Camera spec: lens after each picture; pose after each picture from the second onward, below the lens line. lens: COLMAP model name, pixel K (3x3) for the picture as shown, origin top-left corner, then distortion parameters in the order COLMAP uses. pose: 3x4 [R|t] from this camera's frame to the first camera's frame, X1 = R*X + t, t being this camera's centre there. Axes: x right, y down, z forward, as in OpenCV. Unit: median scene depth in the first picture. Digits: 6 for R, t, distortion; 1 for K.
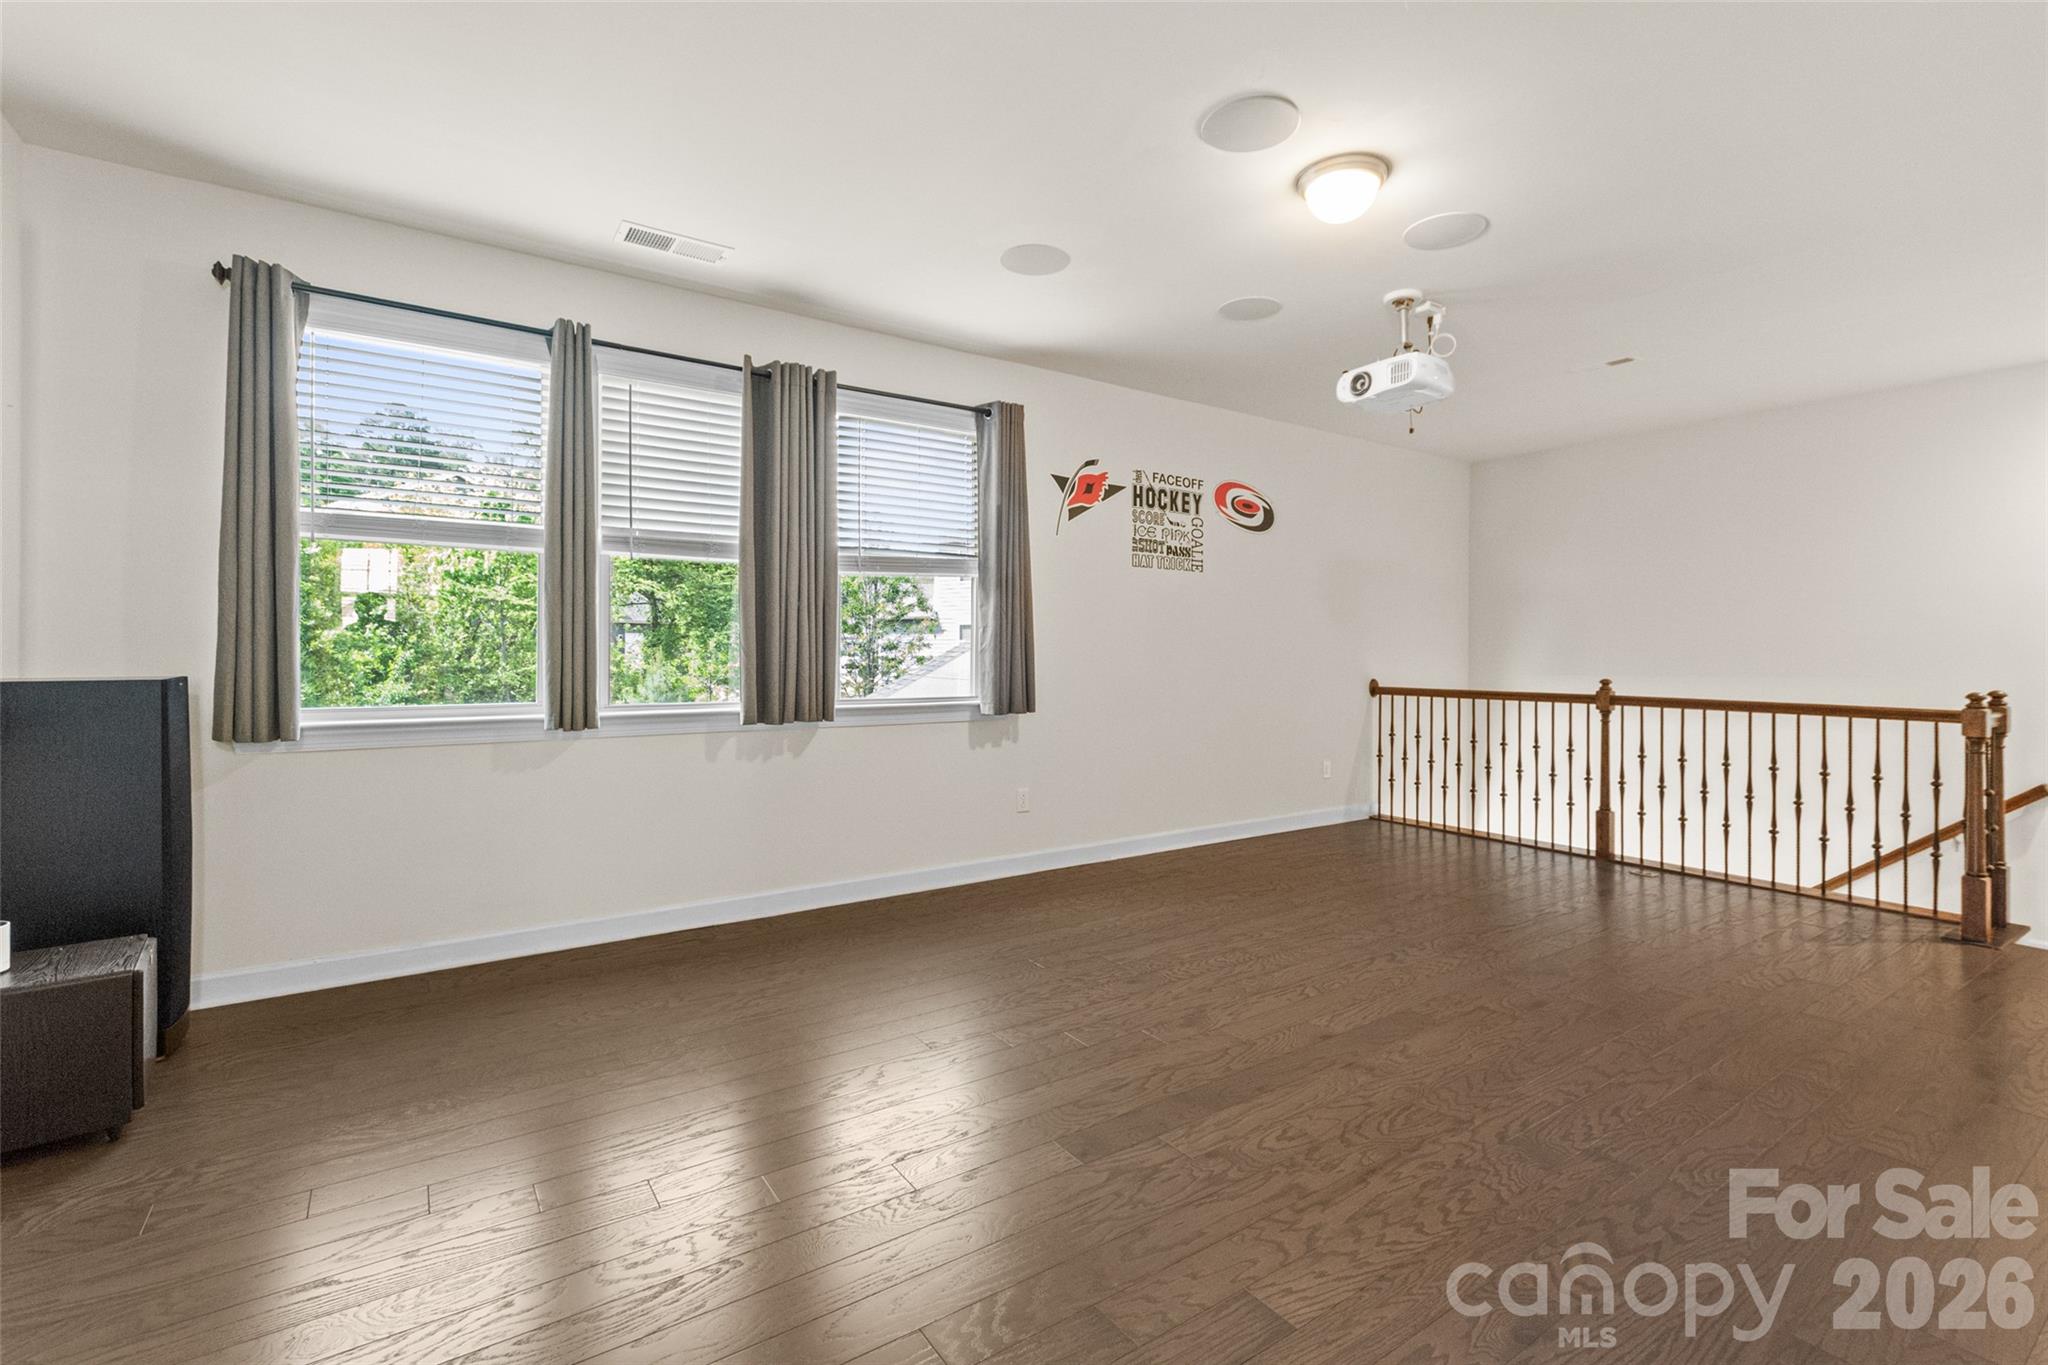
lens RADIAL K [[930.3, 0, 1029.1], [0, 930.3, 667.9], [0, 0, 1]] dist [0.009083, -0.000196]
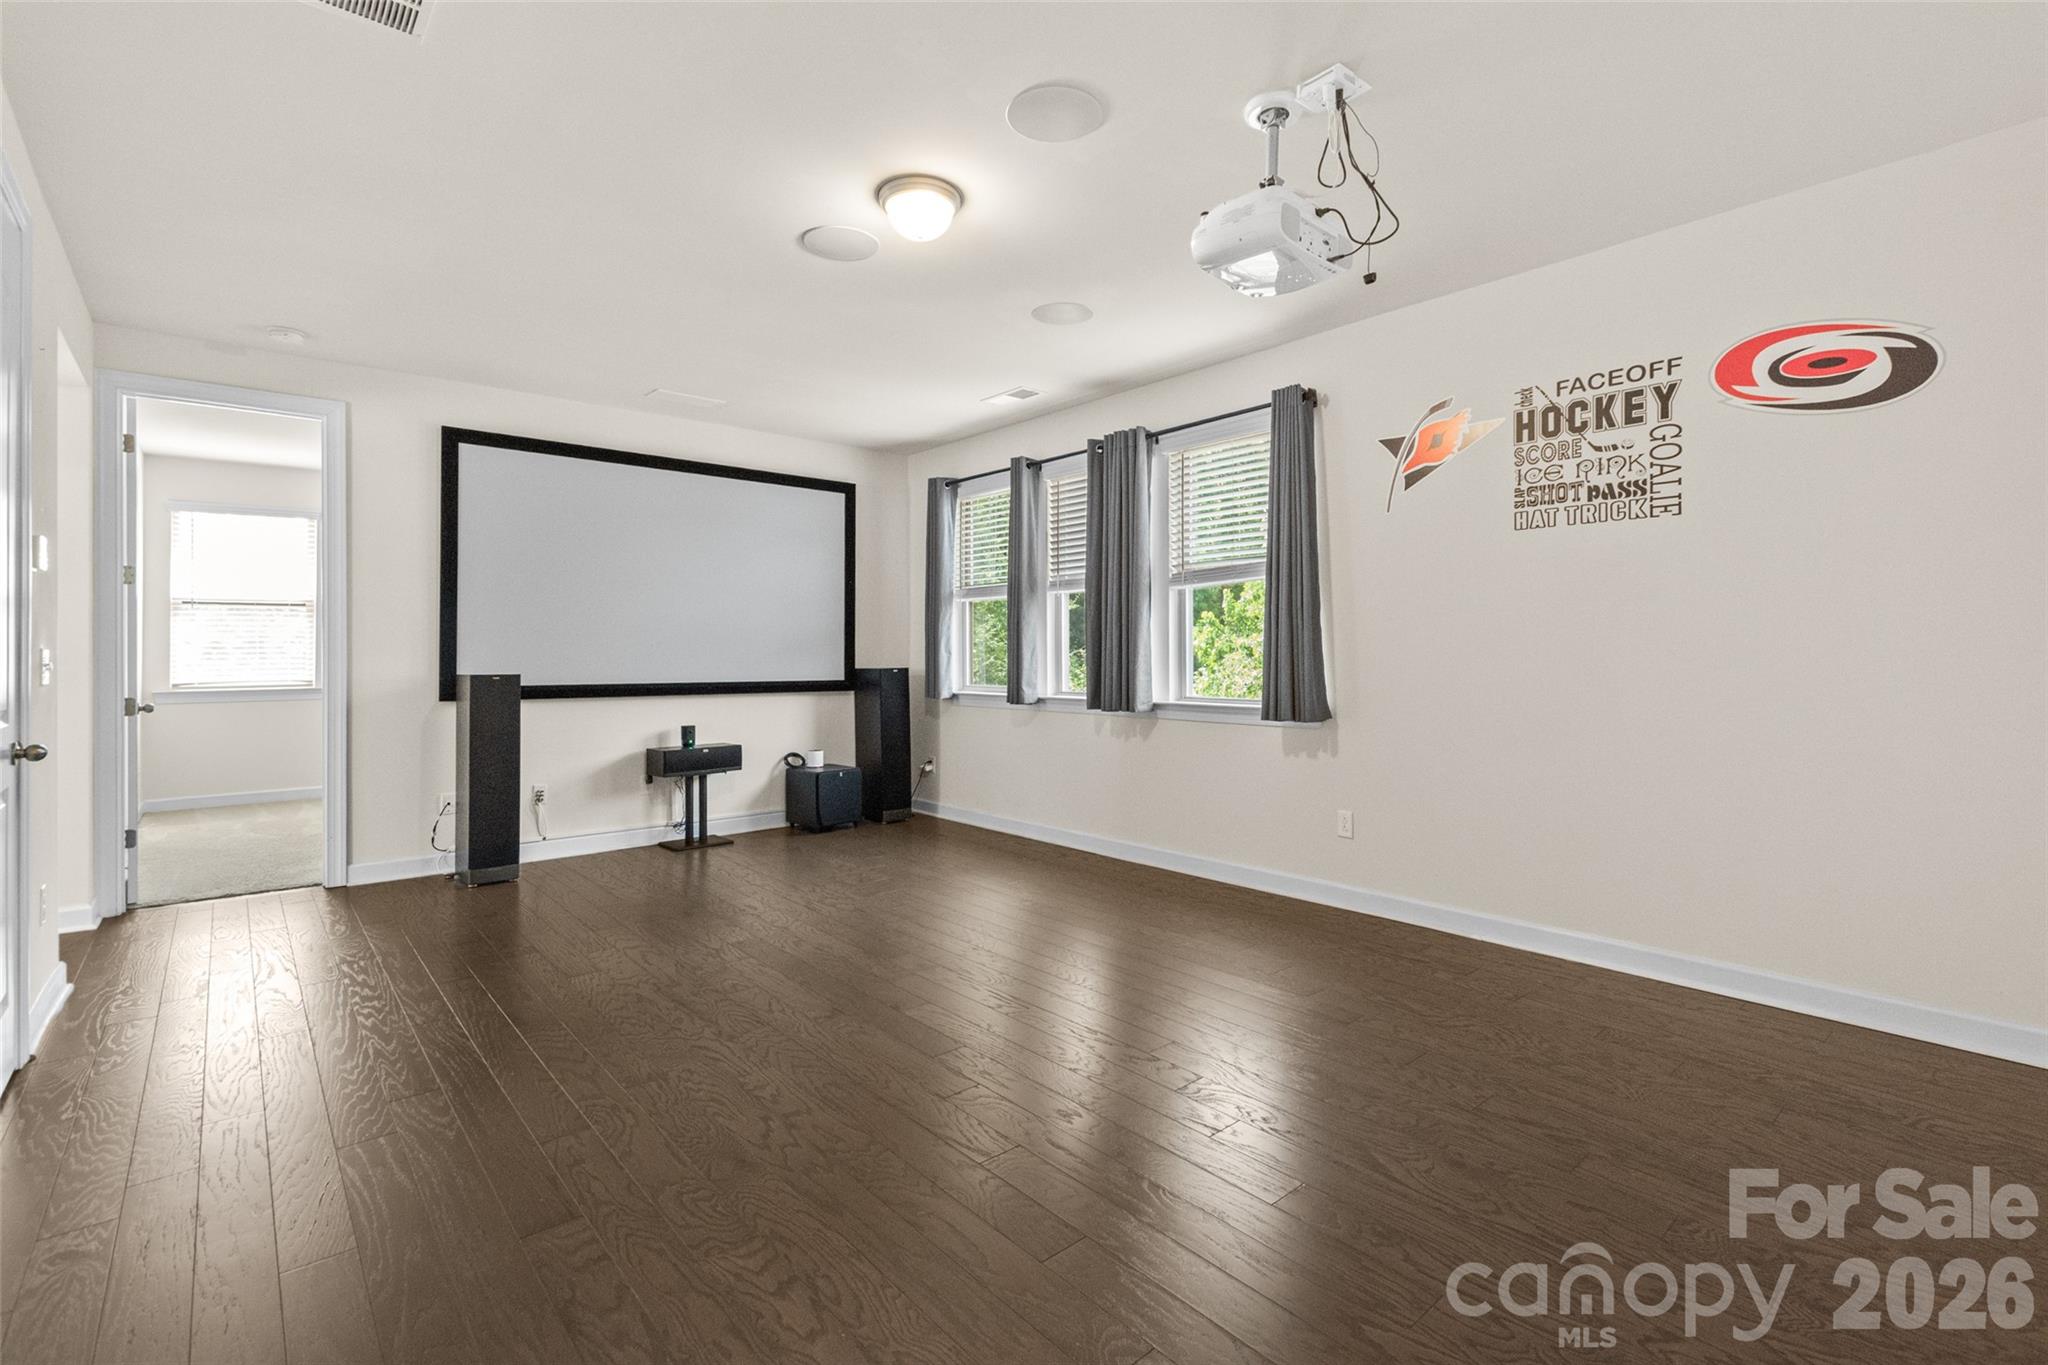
lens RADIAL K [[930.3, 0, 1029.1], [0, 930.3, 667.9], [0, 0, 1]] dist [0.009083, -0.000196]
pose [[0.096805, 0.007125, -0.995278, 0.771292], [-0.013123, 0.999897, 0.005882, -0.005040], [0.995217, 0.012492, 0.096889, 0.569261]]
